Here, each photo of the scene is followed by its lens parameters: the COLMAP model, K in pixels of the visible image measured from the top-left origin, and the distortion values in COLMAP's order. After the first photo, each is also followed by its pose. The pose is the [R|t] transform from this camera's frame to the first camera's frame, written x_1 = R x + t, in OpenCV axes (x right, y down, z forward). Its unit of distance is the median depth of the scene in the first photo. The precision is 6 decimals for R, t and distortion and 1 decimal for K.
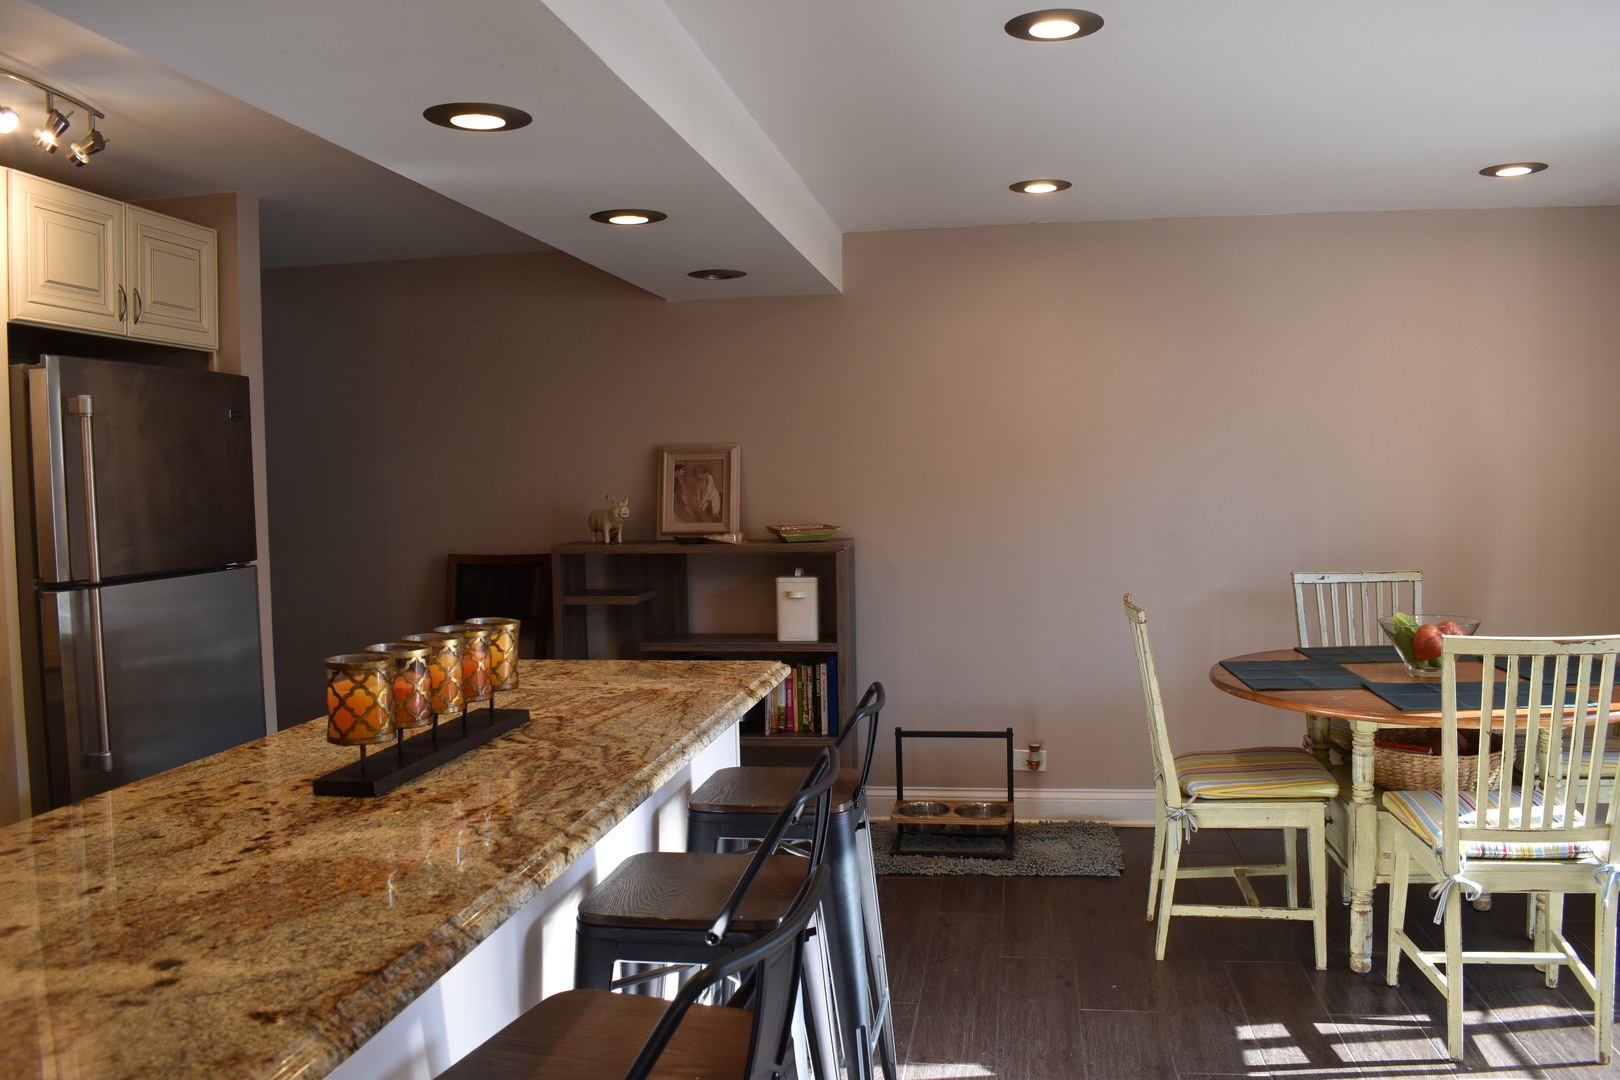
lens RADIAL K [[1267.2, 0, 811.5], [0, 1267.2, 537.5], [0, 0, 1]] dist [-0.101079, 0.024582]
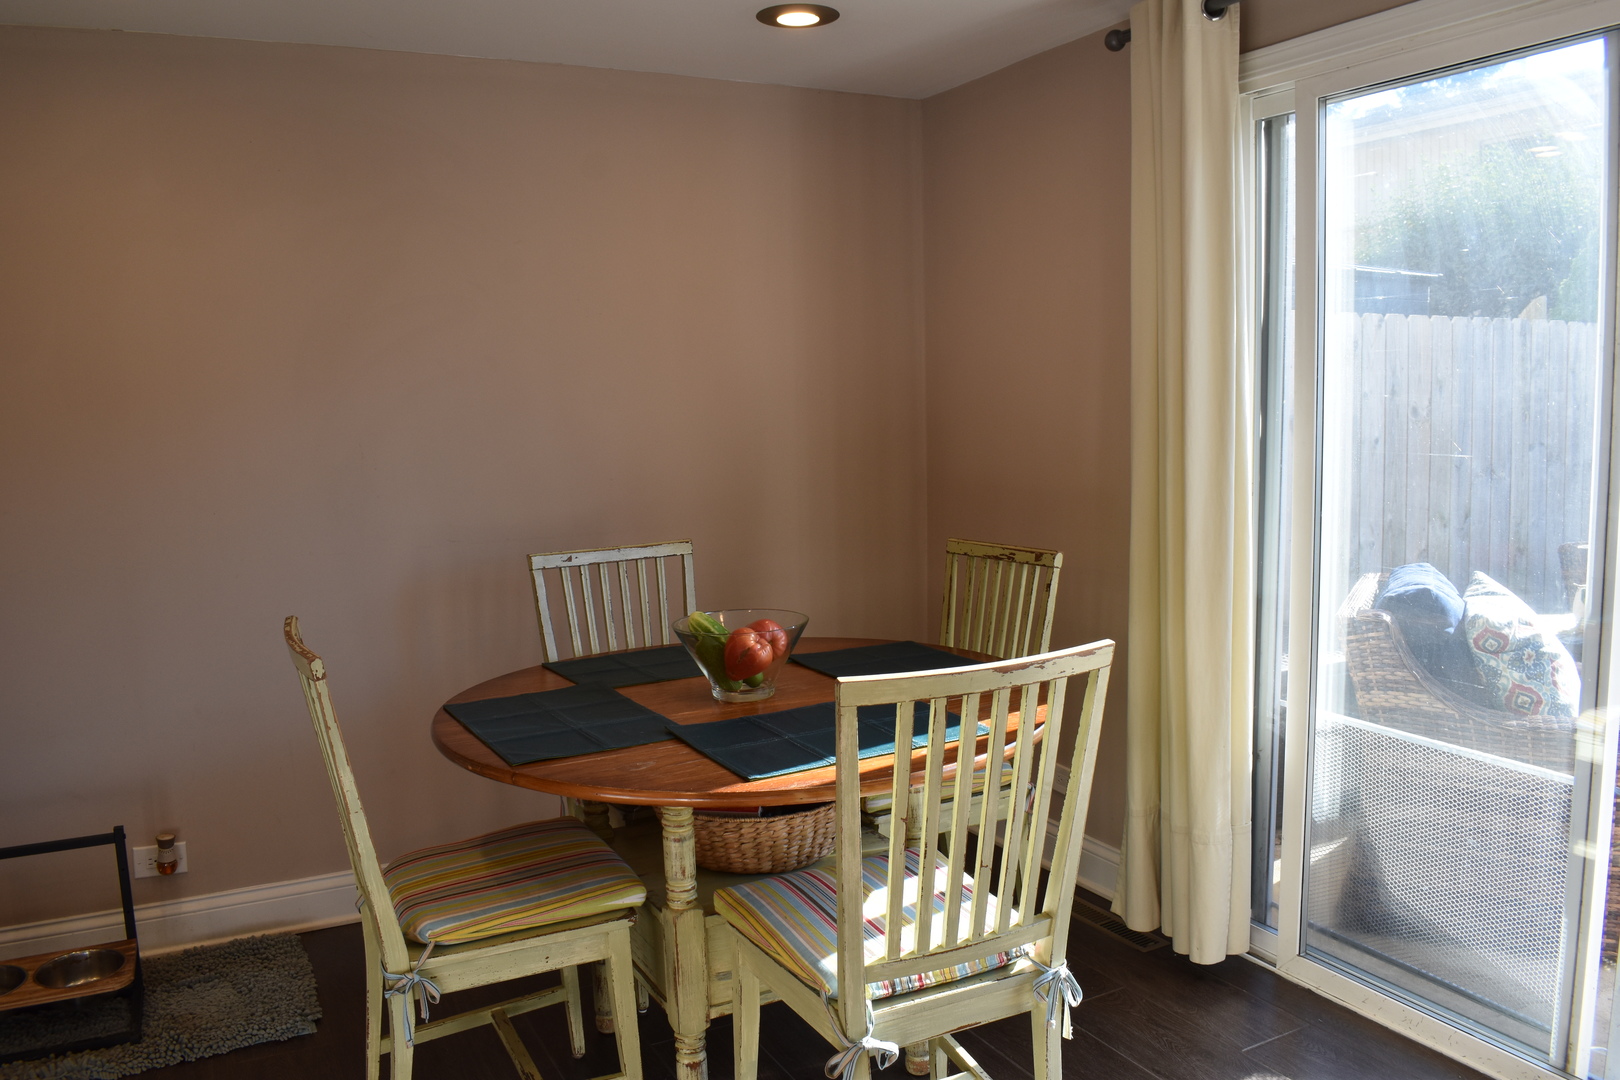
lens RADIAL K [[1267.2, 0, 811.4], [0, 1267.2, 538.1], [0, 0, 1]] dist [-0.101079, 0.024582]
pose [[0.800508, -0.065780, 0.595701, 0.105186], [0.039608, 0.997592, 0.056934, -0.019909], [-0.598012, -0.021982, 0.801186, 0.400425]]
